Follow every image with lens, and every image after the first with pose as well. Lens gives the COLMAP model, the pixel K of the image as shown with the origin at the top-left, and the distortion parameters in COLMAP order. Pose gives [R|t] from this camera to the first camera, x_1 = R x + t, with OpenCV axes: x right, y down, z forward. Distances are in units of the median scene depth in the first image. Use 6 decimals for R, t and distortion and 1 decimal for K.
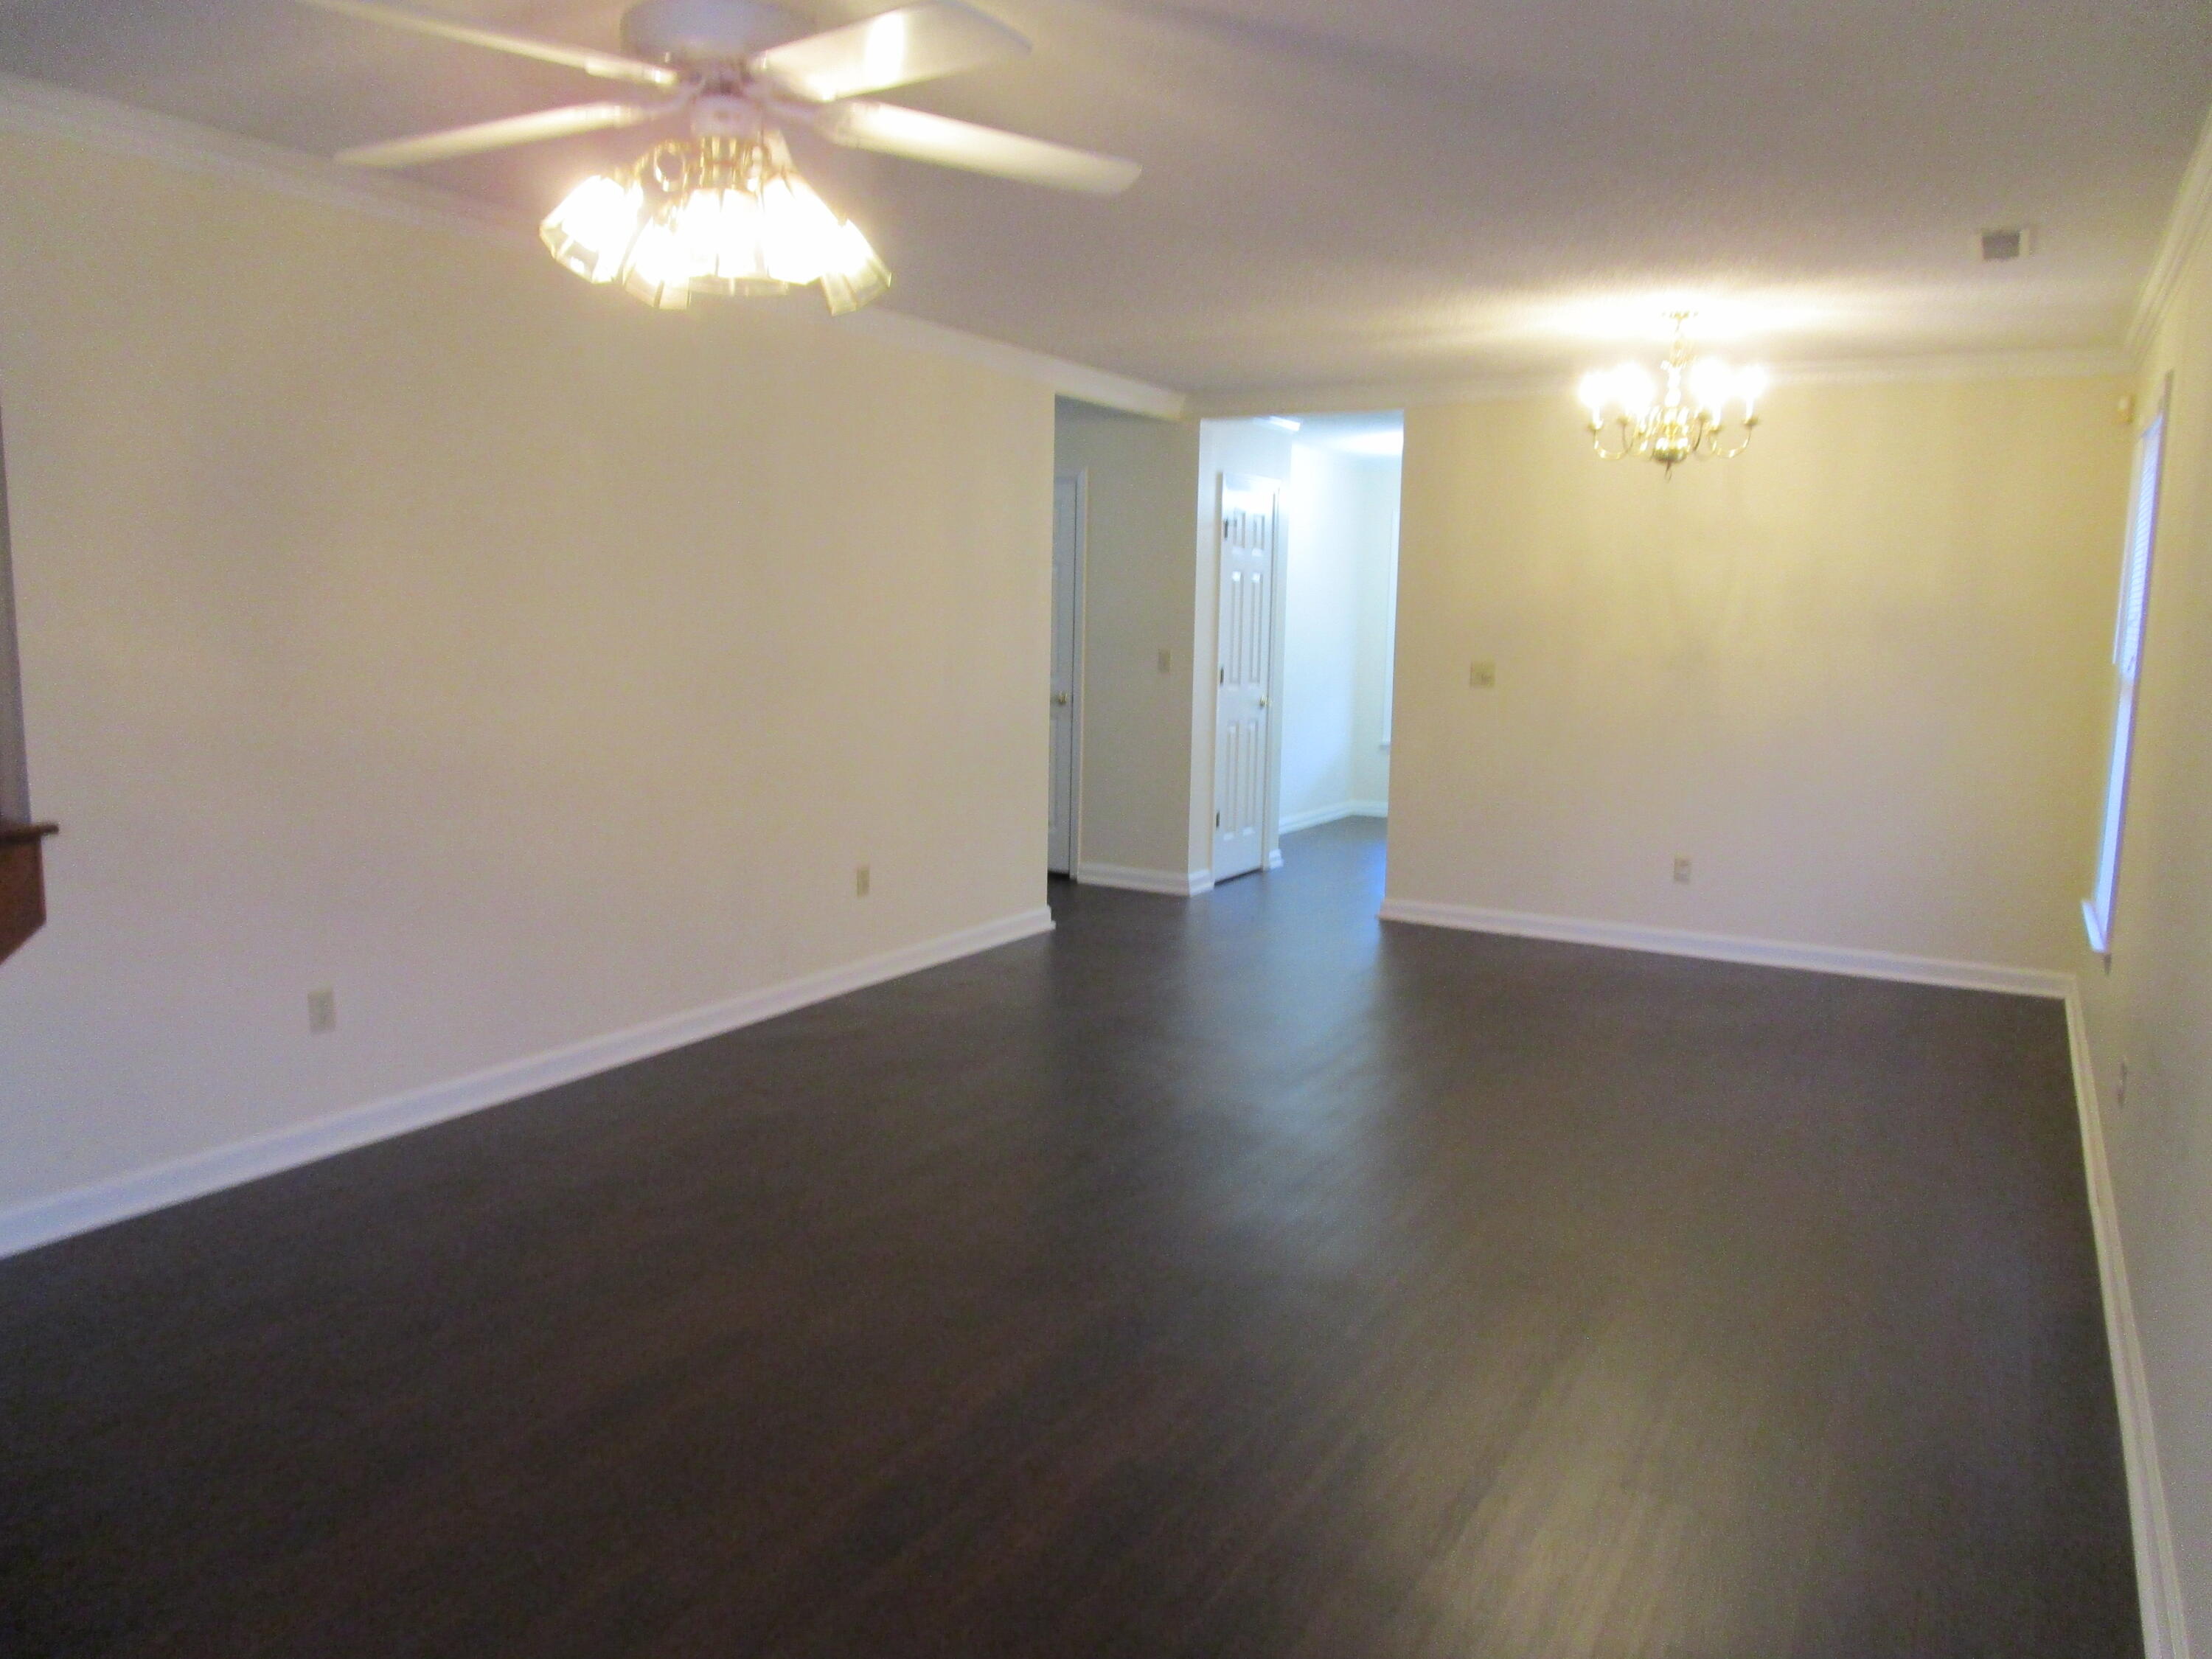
lens RADIAL K [[1580.8, 0, 1106.0], [0, 1580.8, 829.5], [0, 0, 1]] dist [-0.026233, 0.011372]
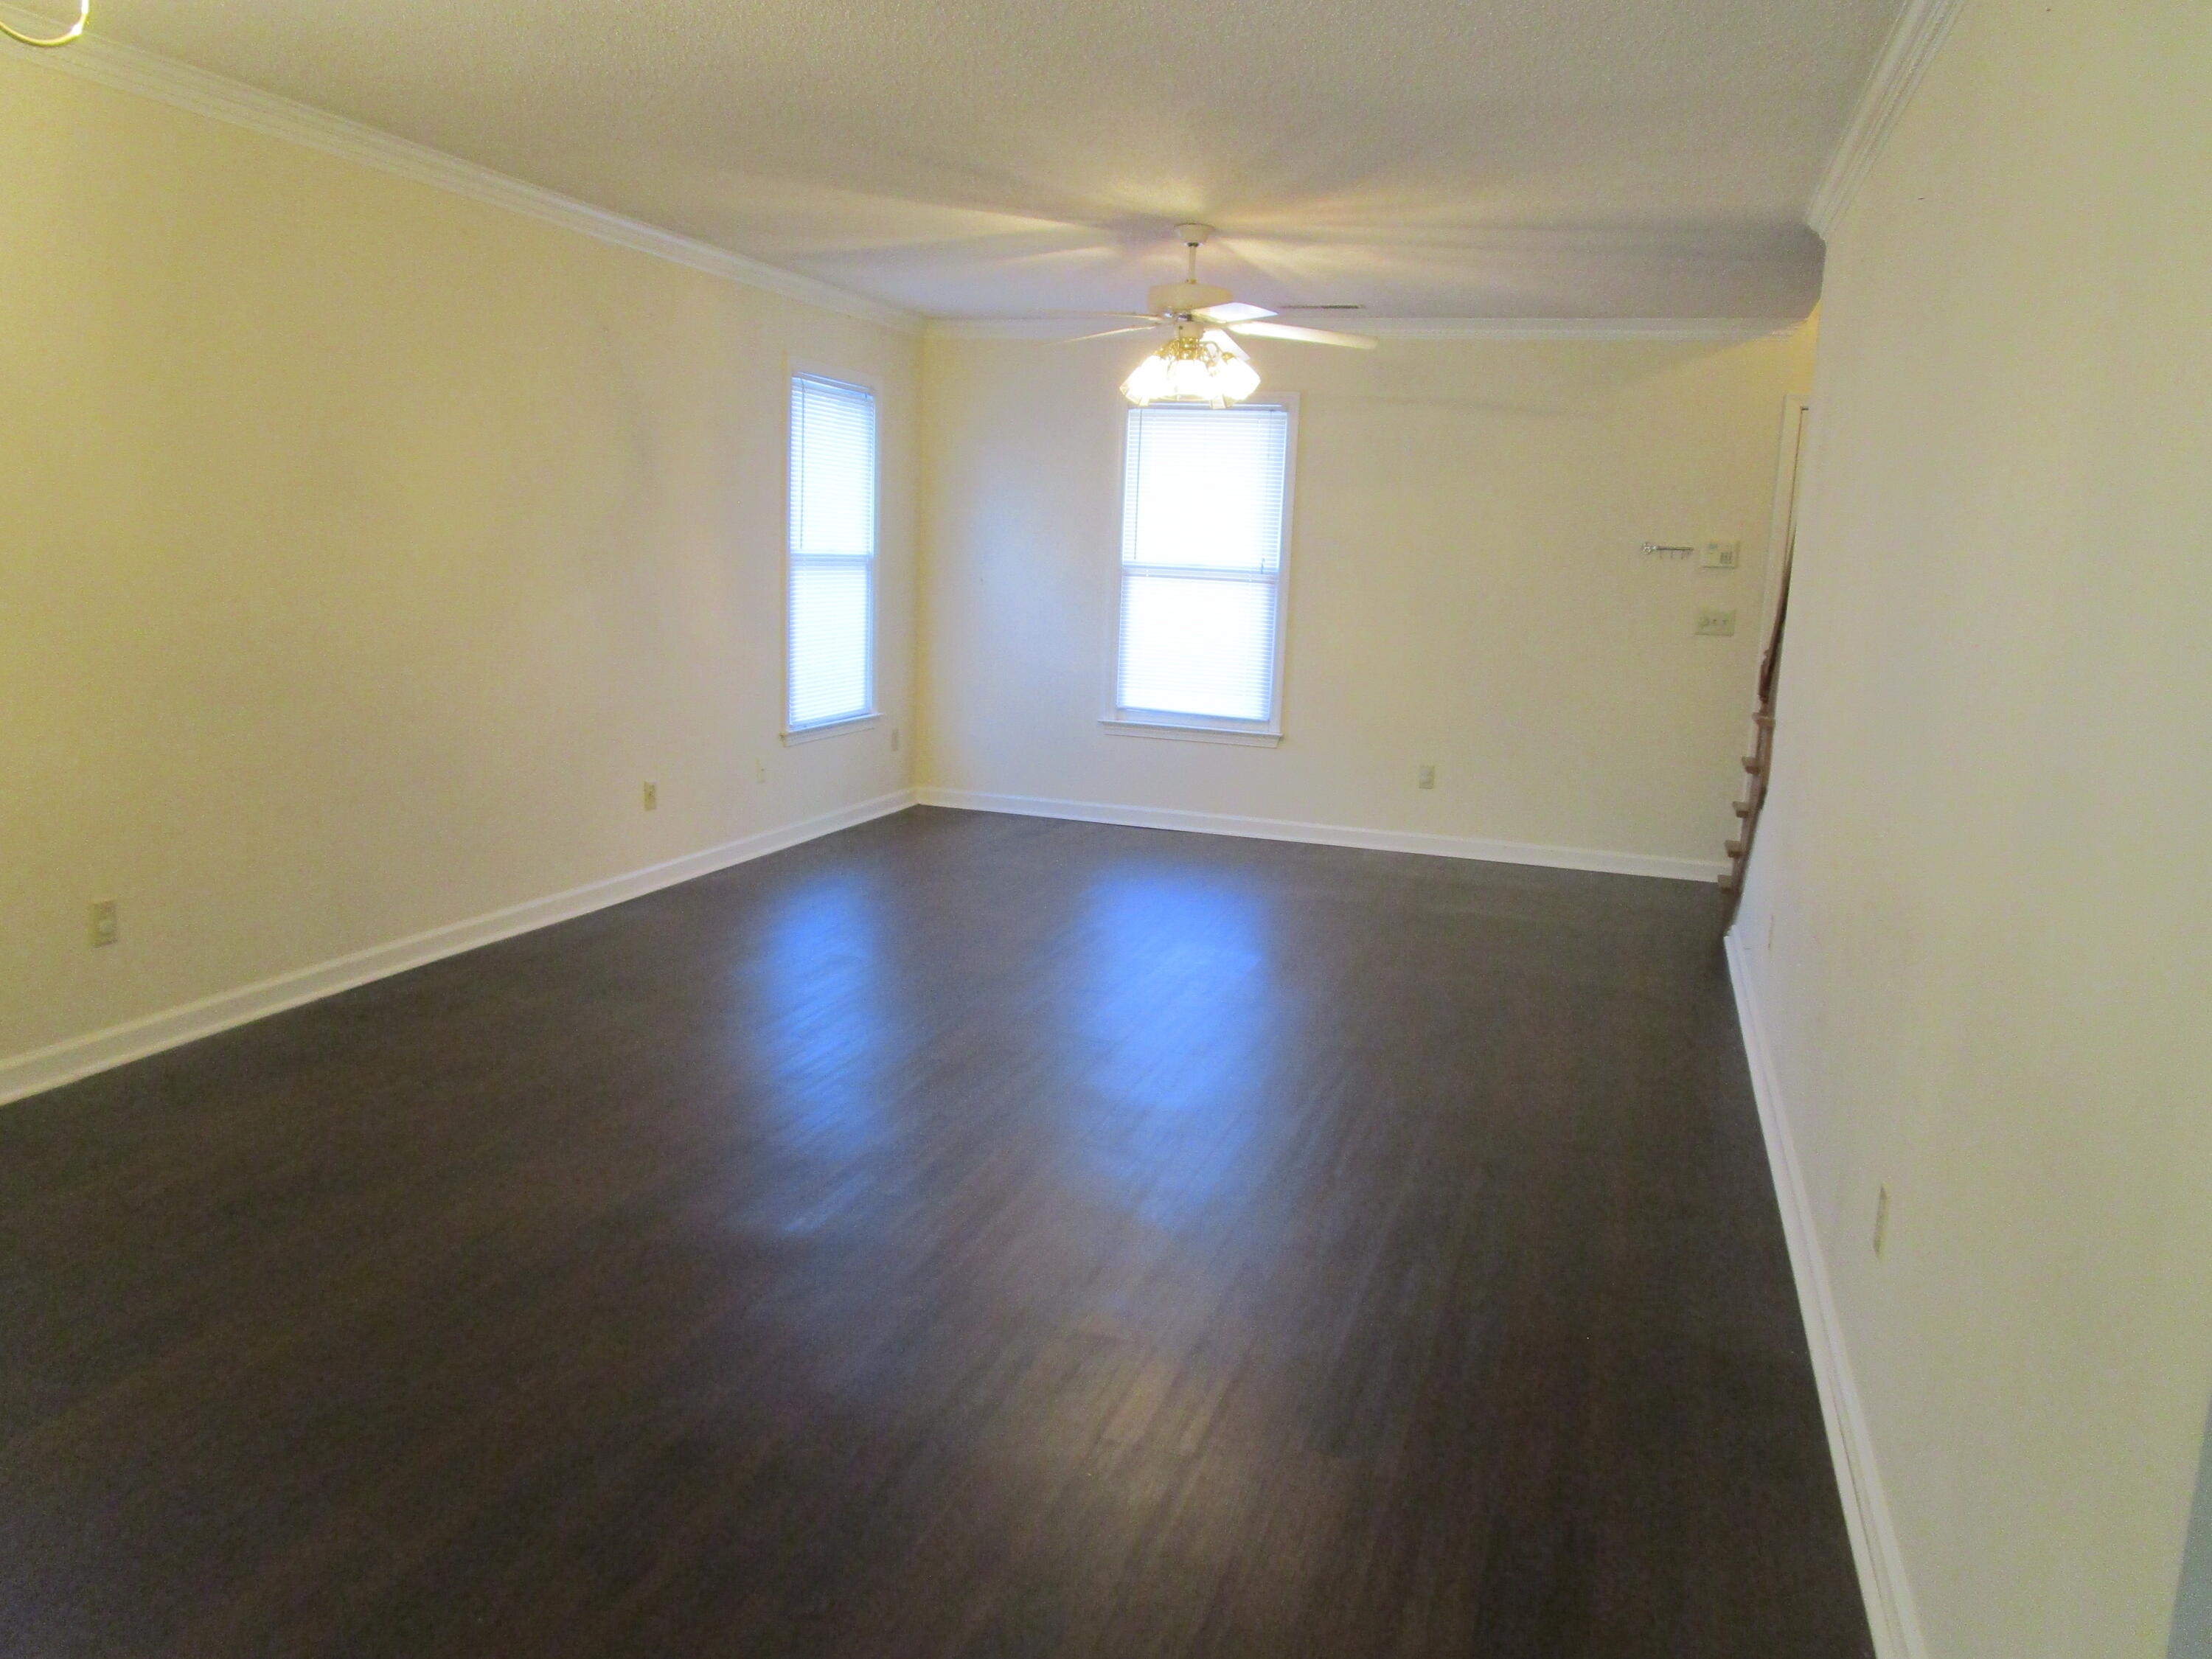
lens RADIAL K [[1580.8, 0, 1106.0], [0, 1580.8, 829.5], [0, 0, 1]] dist [-0.026233, 0.011372]
pose [[0.957873, -0.009735, 0.287029, -0.230759], [0.005711, 0.999873, 0.014855, 0.056988], [-0.287137, -0.012590, 0.957807, -0.271553]]
